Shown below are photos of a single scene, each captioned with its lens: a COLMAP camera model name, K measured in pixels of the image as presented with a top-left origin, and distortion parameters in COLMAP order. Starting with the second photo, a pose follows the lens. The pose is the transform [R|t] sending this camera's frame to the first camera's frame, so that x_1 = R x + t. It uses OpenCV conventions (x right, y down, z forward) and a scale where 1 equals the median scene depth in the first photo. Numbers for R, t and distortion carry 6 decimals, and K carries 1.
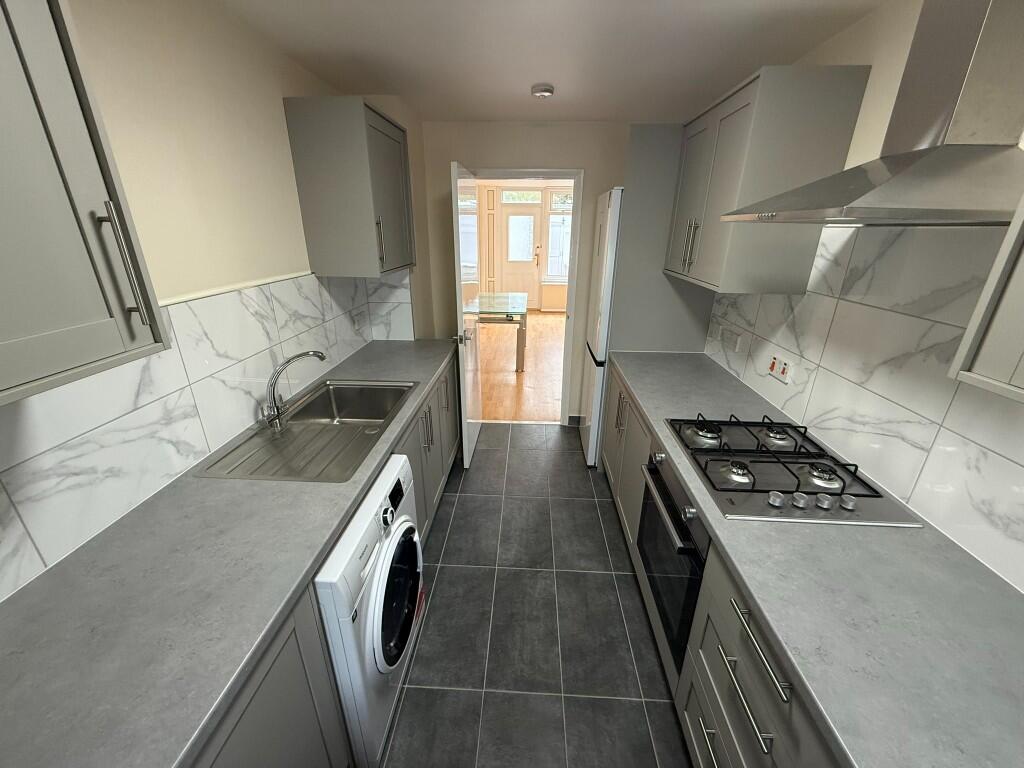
lens RADIAL K [[408.1, 0, 508.5], [0, 408.1, 385.6], [0, 0, 1]] dist [0.000641, 0.000240]
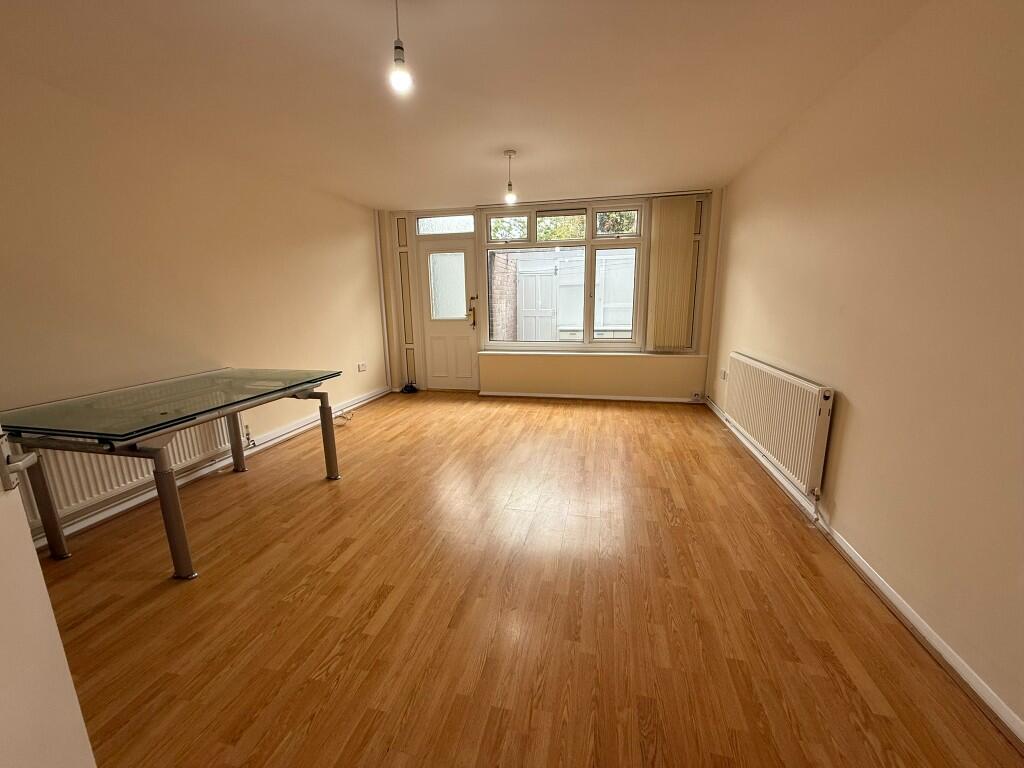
lens RADIAL K [[408.1, 0, 508.5], [0, 408.1, 385.6], [0, 0, 1]] dist [0.000641, 0.000240]
pose [[0.985184, 0.015157, -0.170830, 0.239501], [-0.042646, 0.986451, -0.158417, -0.099614], [0.166114, 0.163355, 0.972482, 0.394579]]
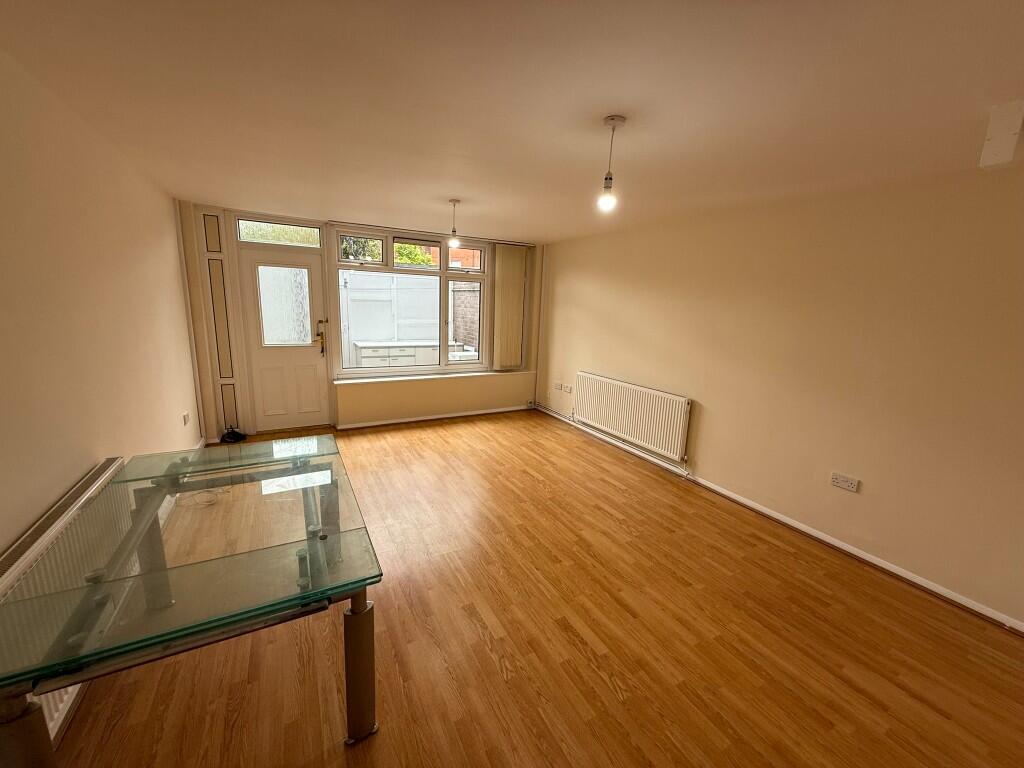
lens RADIAL K [[408.1, 0, 508.5], [0, 408.1, 385.6], [0, 0, 1]] dist [0.000641, 0.000240]
pose [[0.850466, -0.080781, 0.519791, -0.009201], [0.161274, 0.980593, -0.111477, -0.143280], [-0.500699, 0.178636, 0.846989, 0.393758]]
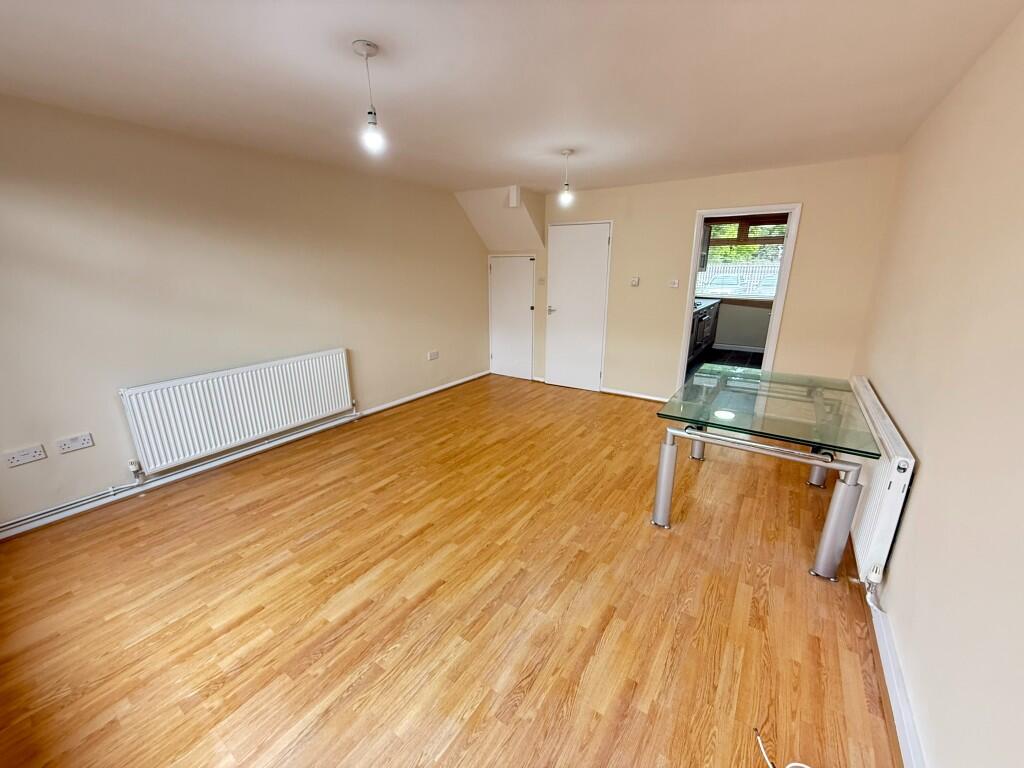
lens RADIAL K [[408.1, 0, 508.5], [0, 408.1, 385.6], [0, 0, 1]] dist [0.000641, 0.000240]
pose [[-0.858109, -0.142967, 0.493163, -0.011136], [0.187931, 0.806365, 0.560765, -0.342075], [-0.477840, 0.573878, -0.665081, 0.927799]]
